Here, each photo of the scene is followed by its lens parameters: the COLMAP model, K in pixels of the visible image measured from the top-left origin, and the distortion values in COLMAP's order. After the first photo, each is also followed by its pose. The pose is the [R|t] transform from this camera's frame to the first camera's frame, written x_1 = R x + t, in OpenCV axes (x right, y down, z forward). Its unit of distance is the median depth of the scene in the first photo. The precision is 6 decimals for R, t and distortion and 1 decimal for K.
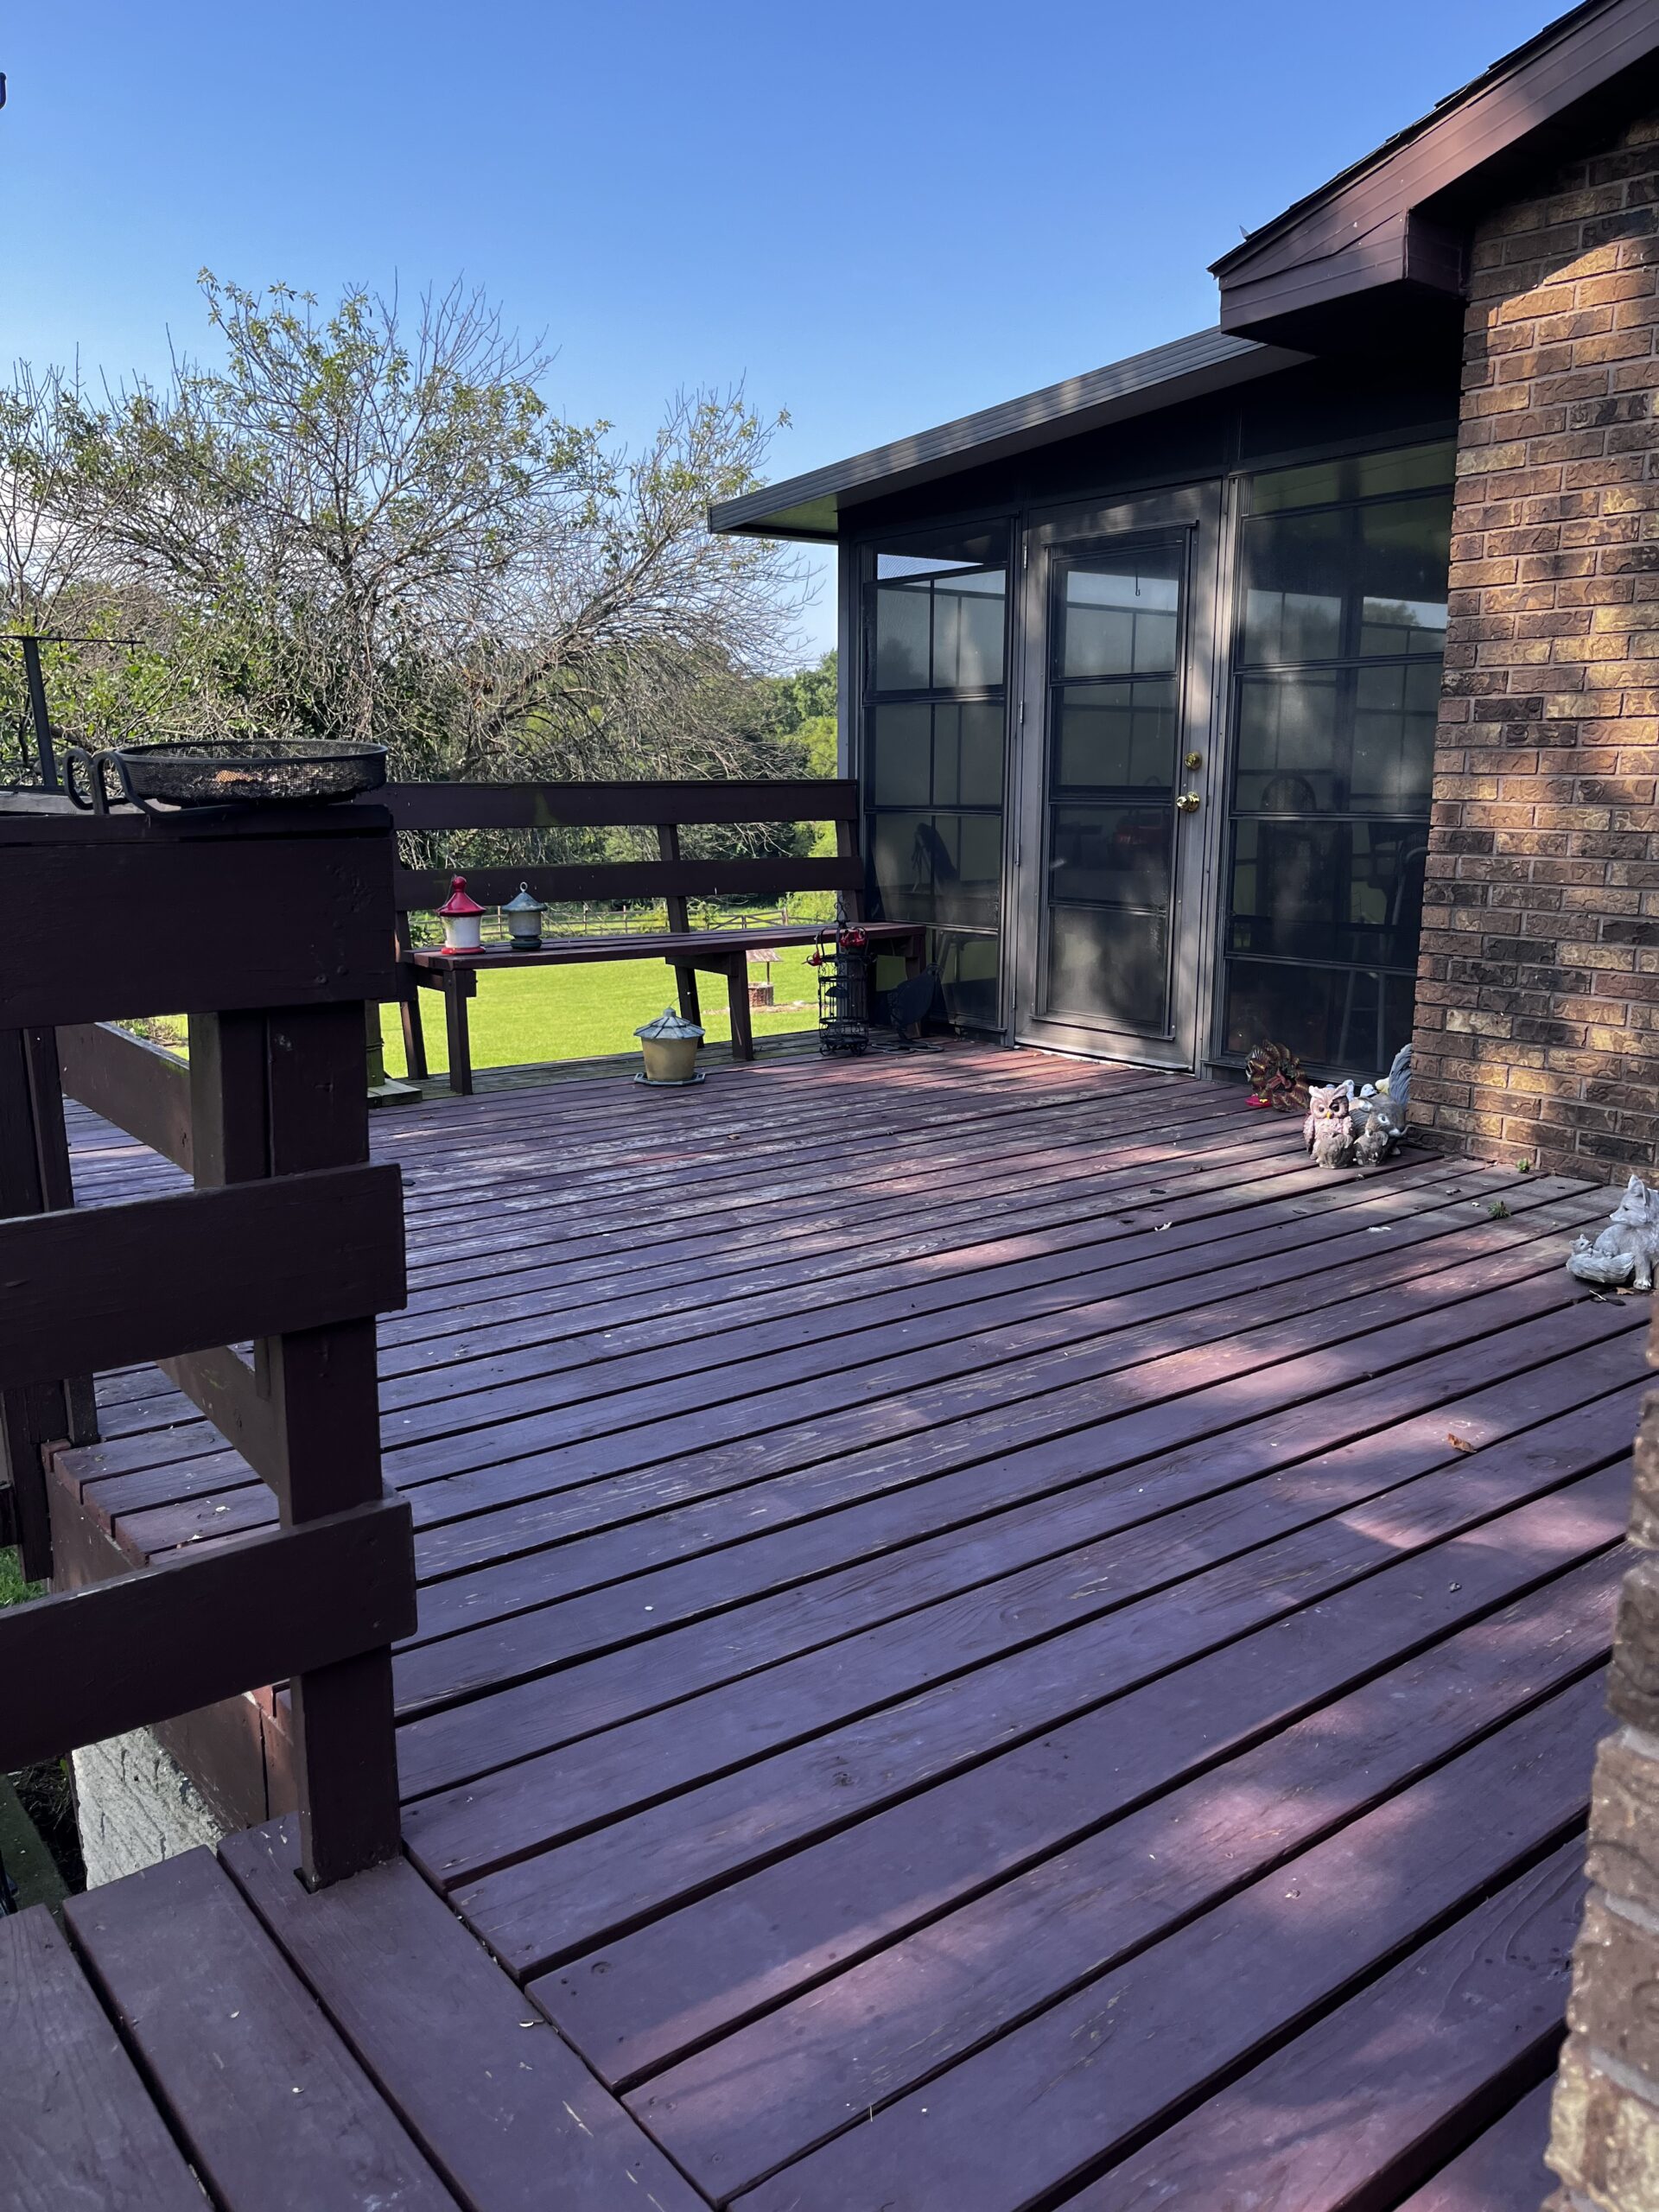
lens RADIAL K [[1690.2, 0, 833.2], [0, 1690.2, 1118.6], [0, 0, 1]] dist [0.055479, -0.068578]
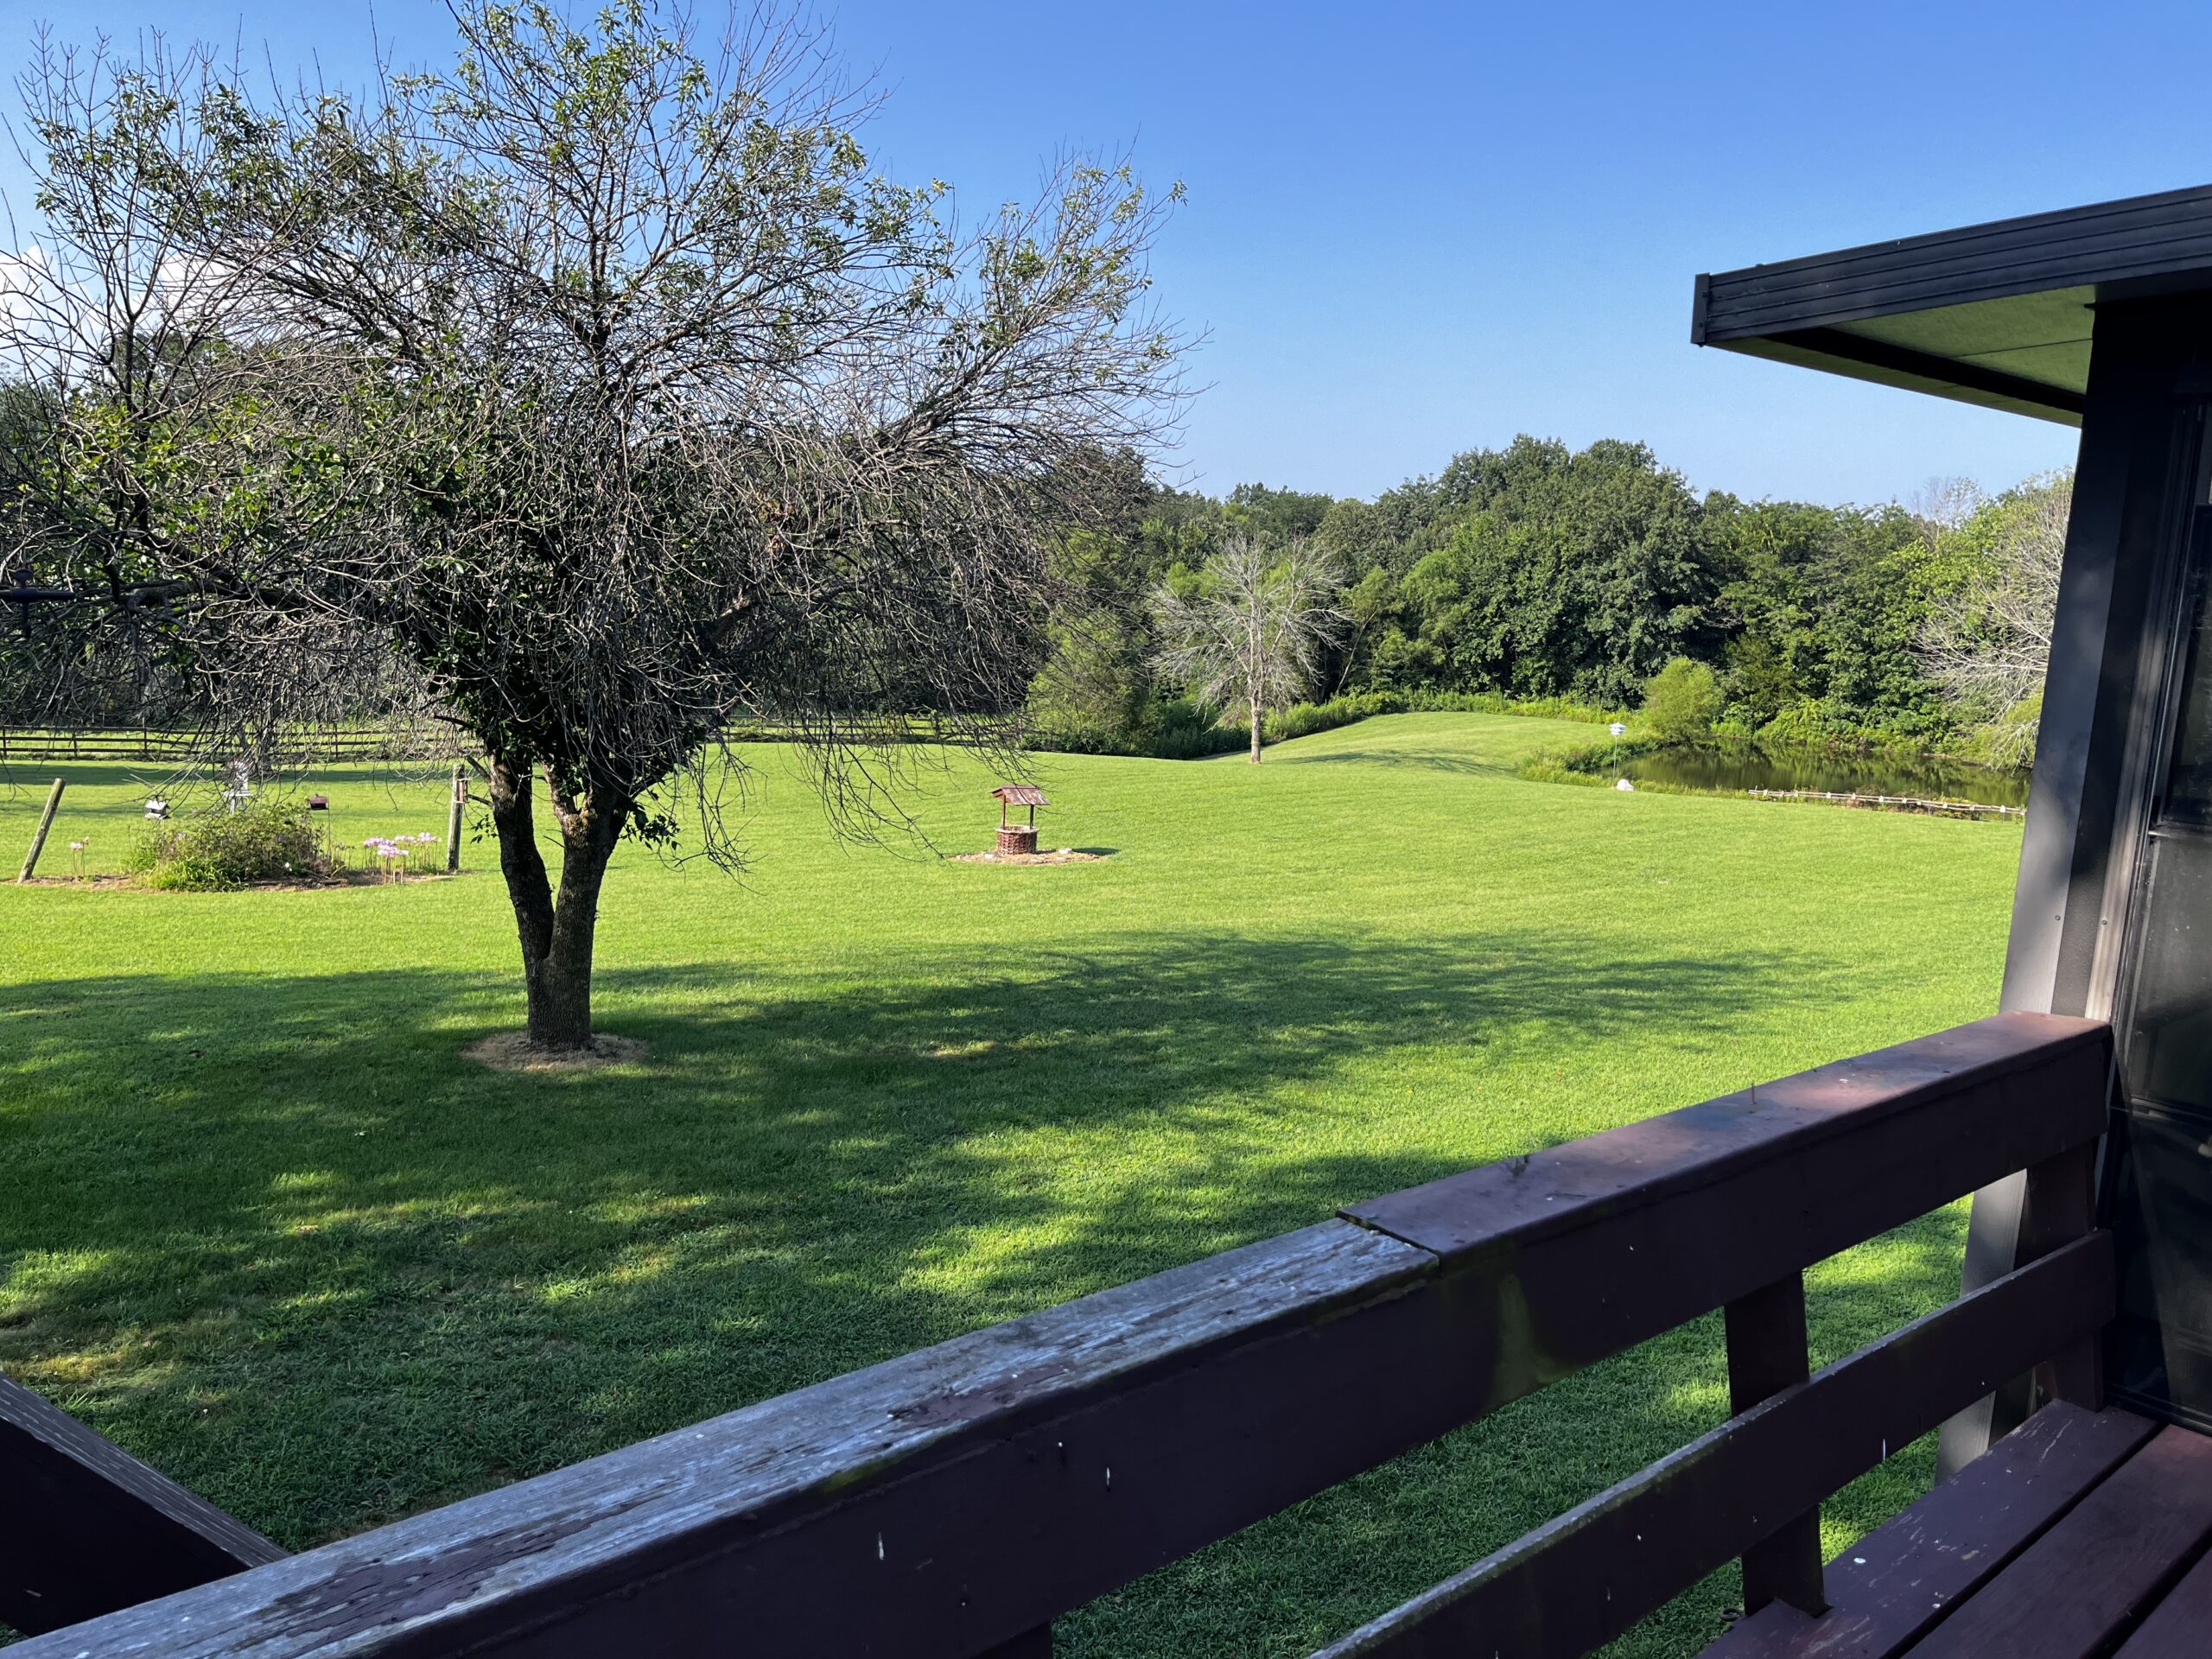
lens RADIAL K [[1690.2, 0, 1130.2], [0, 1690.2, 821.2], [0, 0, 1]] dist [0.055479, -0.068578]
pose [[0.997297, 0.045769, 0.057480, -0.086036], [-0.042611, 0.997575, -0.055025, -0.084364], [-0.059859, 0.052427, 0.996829, 0.251738]]
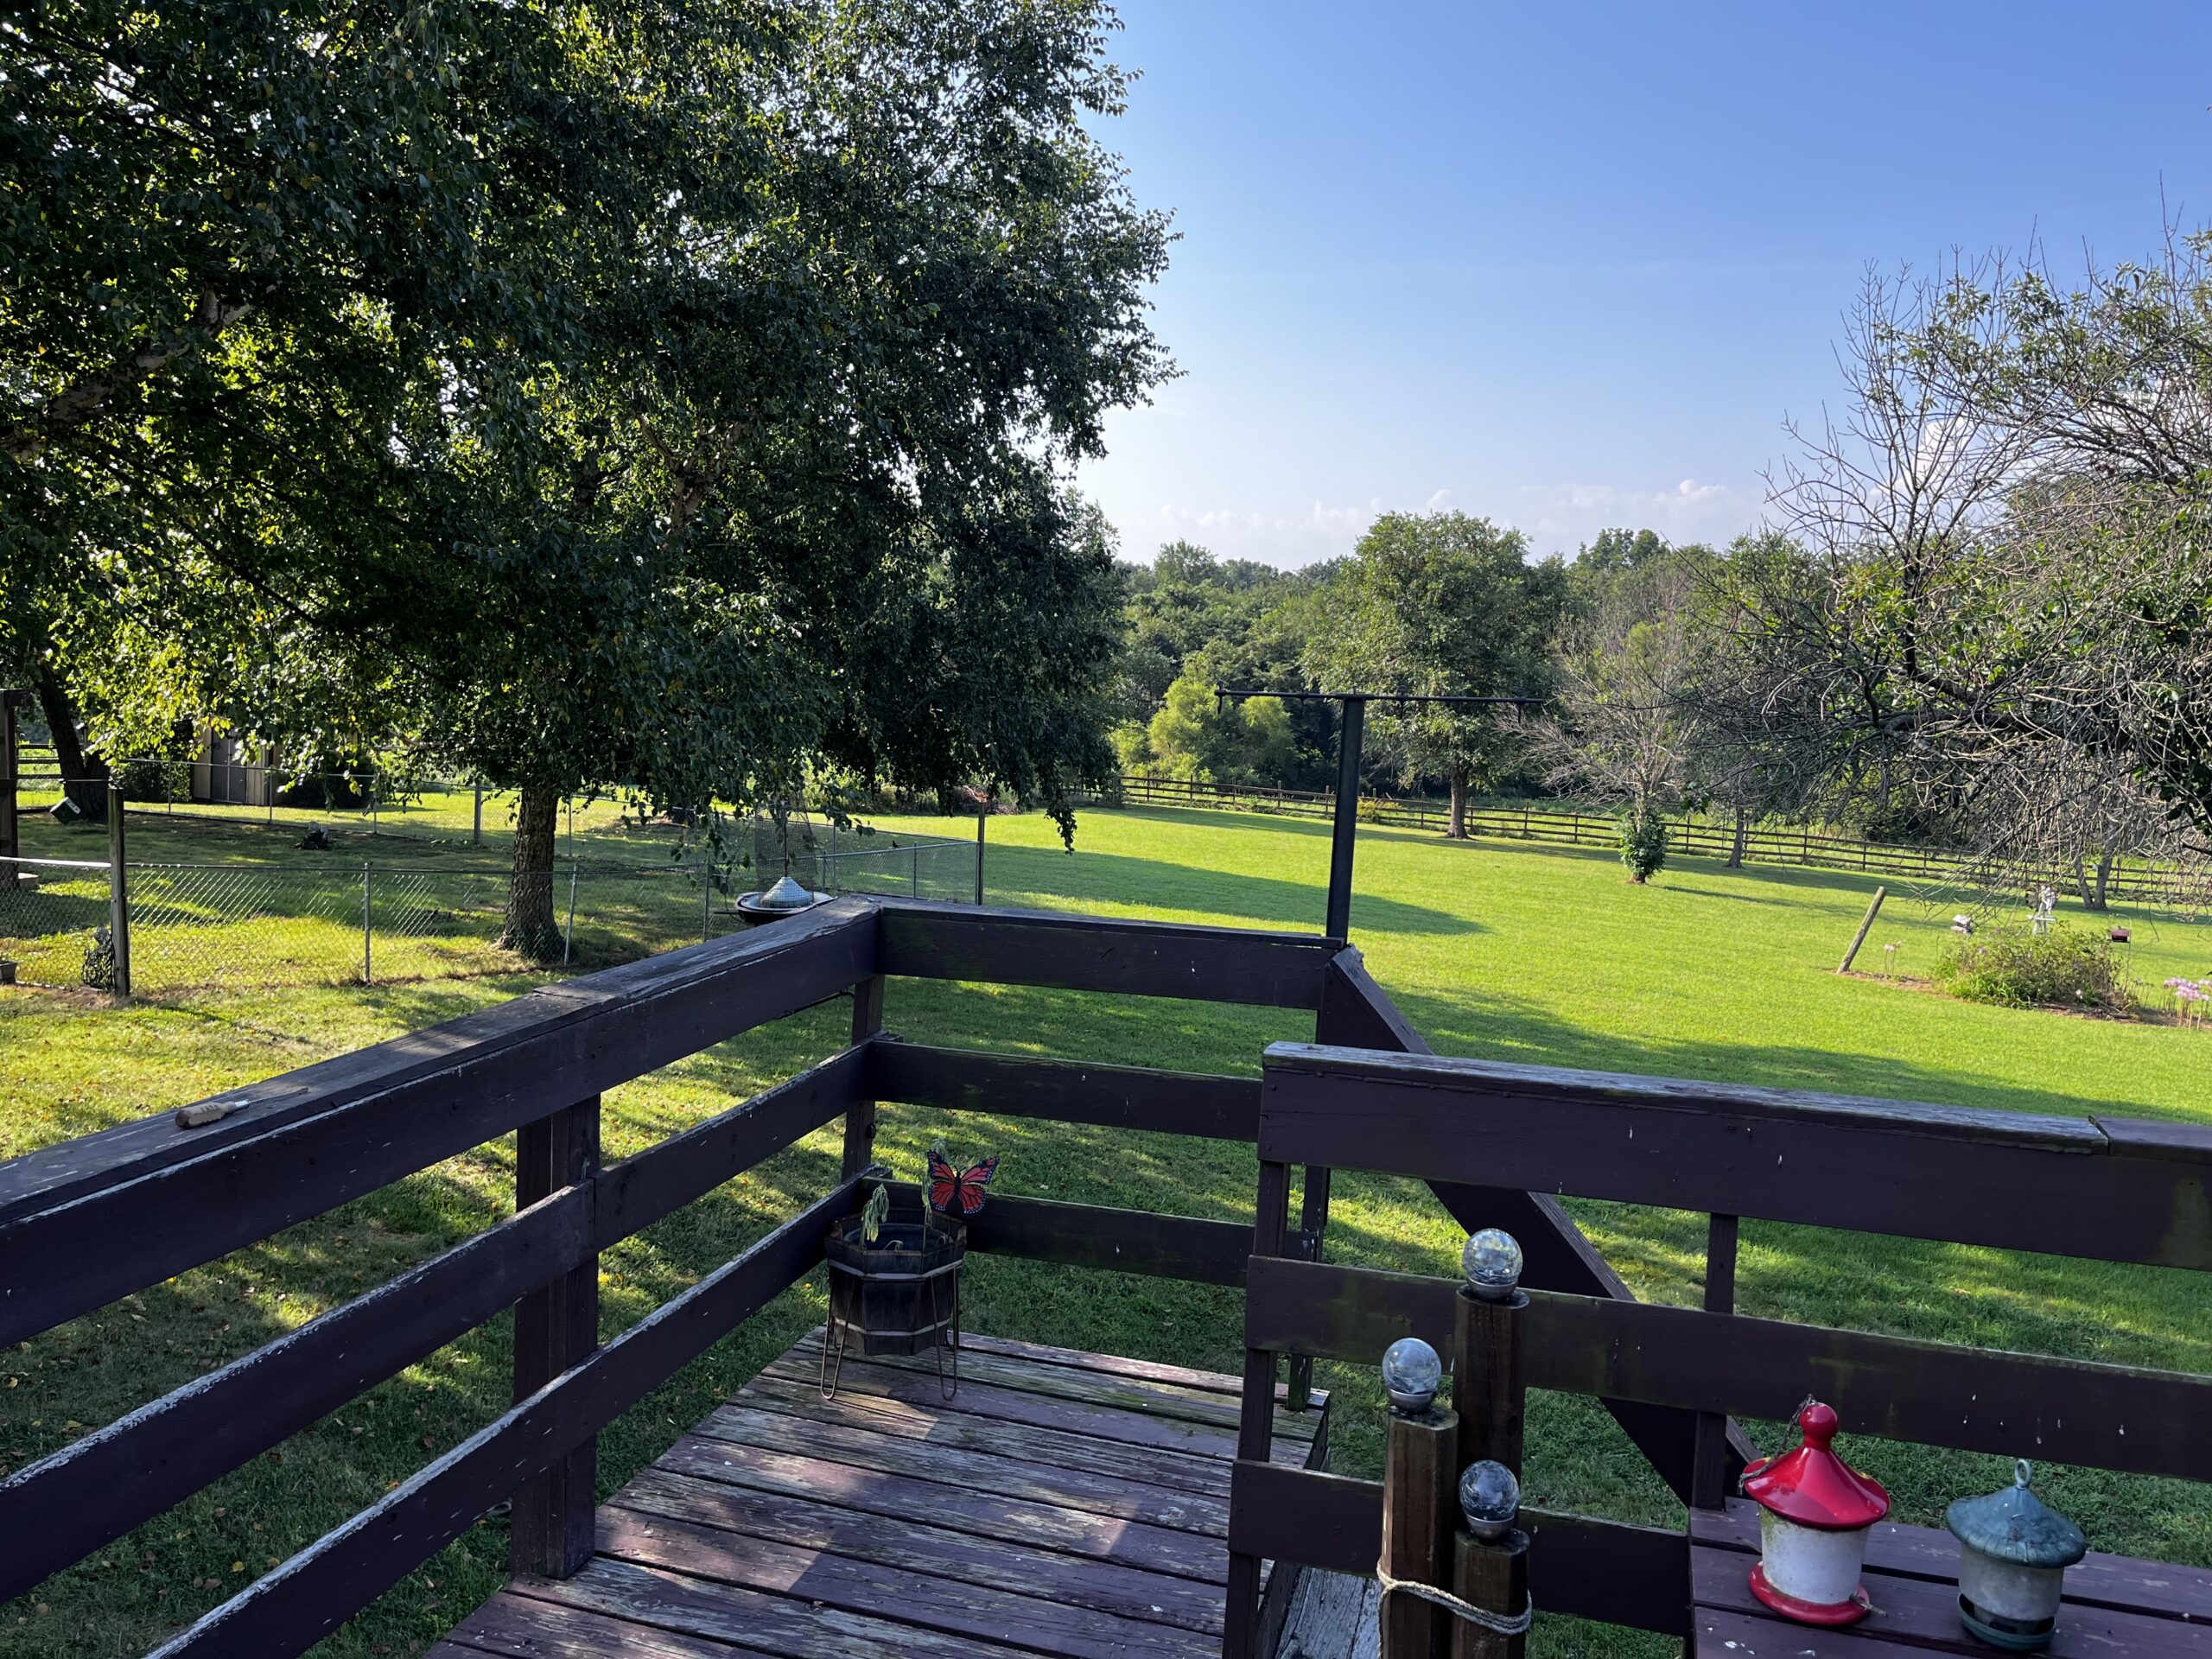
lens RADIAL K [[1690.2, 0, 1125.2], [0, 1690.2, 812.4], [0, 0, 1]] dist [0.055479, -0.068578]
pose [[0.575818, 0.104494, -0.810873, -0.006490], [-0.191554, 0.981436, -0.009552, -0.076451], [0.794821, 0.160826, 0.585144, 0.202930]]
